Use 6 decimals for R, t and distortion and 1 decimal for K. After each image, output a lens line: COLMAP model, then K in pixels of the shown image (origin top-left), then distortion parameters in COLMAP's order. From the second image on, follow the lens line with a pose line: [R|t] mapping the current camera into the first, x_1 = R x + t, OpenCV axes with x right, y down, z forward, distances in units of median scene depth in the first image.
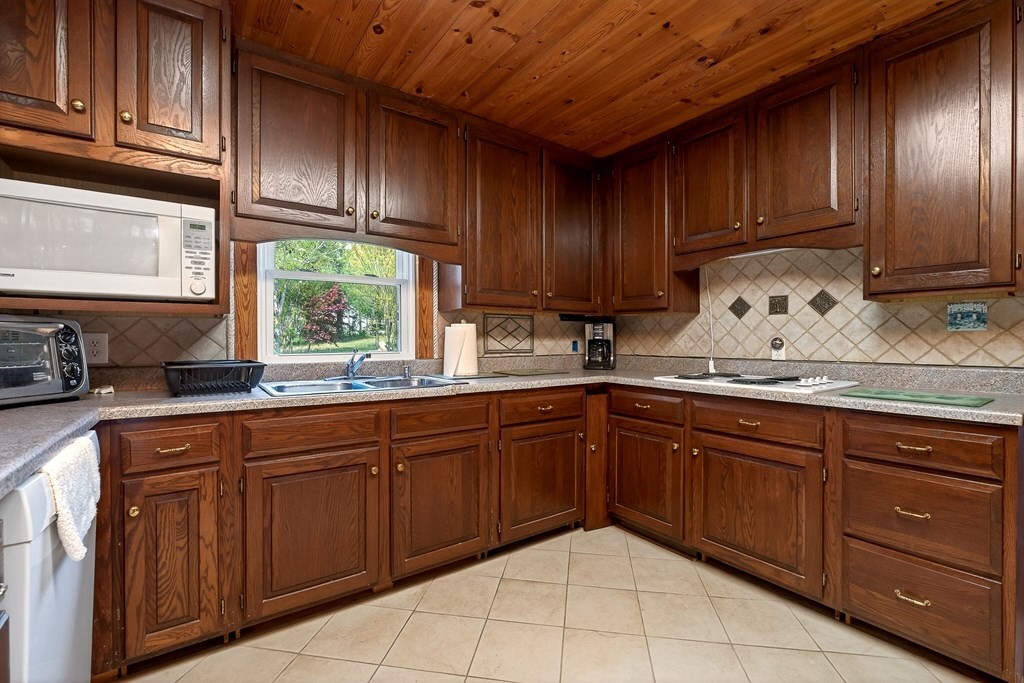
lens RADIAL K [[444.0, 0, 516.9], [0, 444.0, 340.7], [0, 0, 1]] dist [-0.026584, -0.000272]
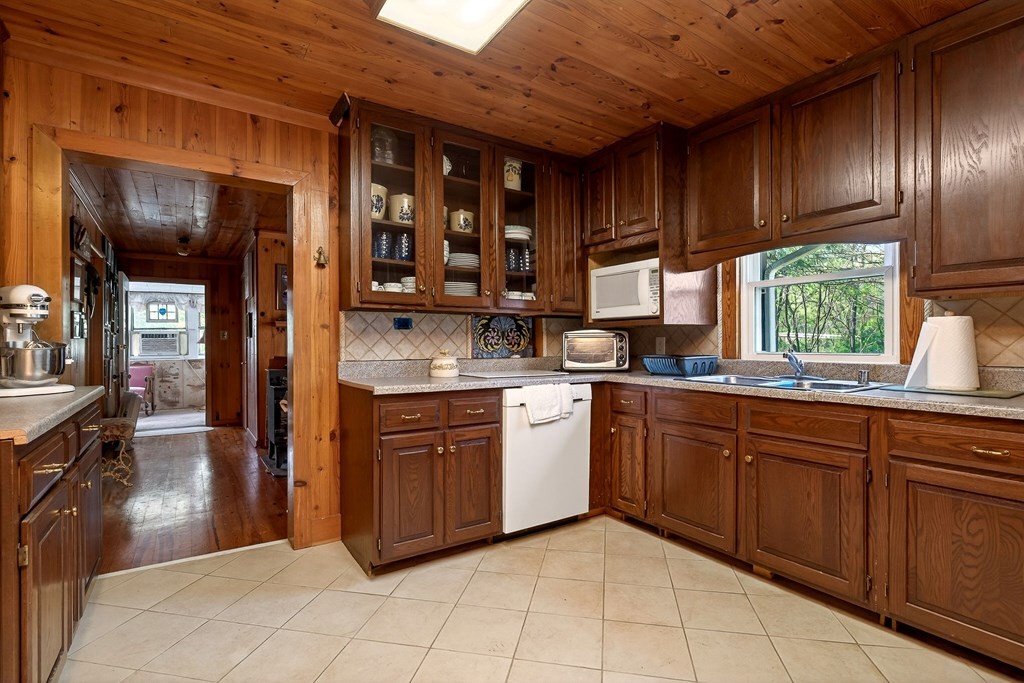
lens RADIAL K [[483.3, 0, 512.4], [0, 483.3, 339.6], [0, 0, 1]] dist [-0.001928, 0.000240]
pose [[-0.033851, -0.002557, -0.999424, 0.531210], [0.004475, 0.999986, -0.002710, -0.002230], [0.999417, -0.004564, -0.033839, 0.260885]]
